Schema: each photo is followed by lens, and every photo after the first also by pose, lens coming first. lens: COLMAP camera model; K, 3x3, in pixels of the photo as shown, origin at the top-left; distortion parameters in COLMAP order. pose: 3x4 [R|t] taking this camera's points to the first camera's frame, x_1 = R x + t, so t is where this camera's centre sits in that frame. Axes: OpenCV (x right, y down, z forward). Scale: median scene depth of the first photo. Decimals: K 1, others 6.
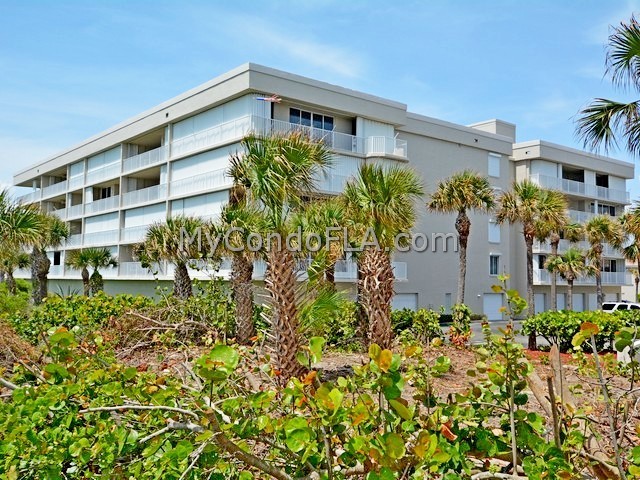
lens RADIAL K [[601.7, 0, 320.0], [0, 601.7, 240.0], [0, 0, 1]] dist [0.059094, 0.003832]
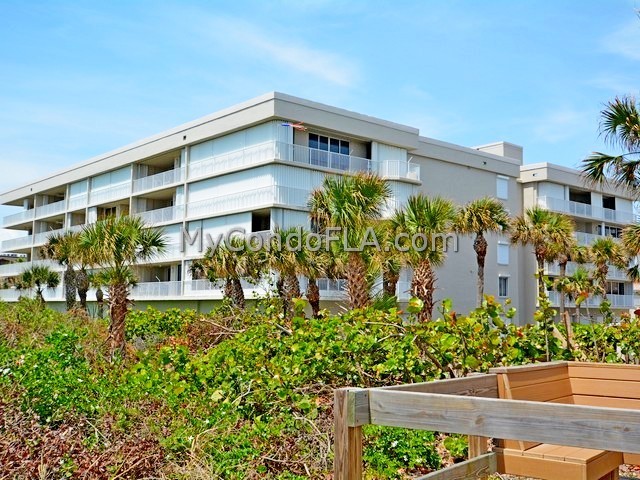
lens RADIAL K [[685.1, 0, 320.0], [0, 685.1, 240.0], [0, 0, 1]] dist [0.069664, 0.012343]
pose [[0.999458, 0.003259, 0.032751, -0.065825], [-0.002106, 0.999379, -0.035167, 0.006063], [-0.032845, 0.035079, 0.998845, -0.164913]]
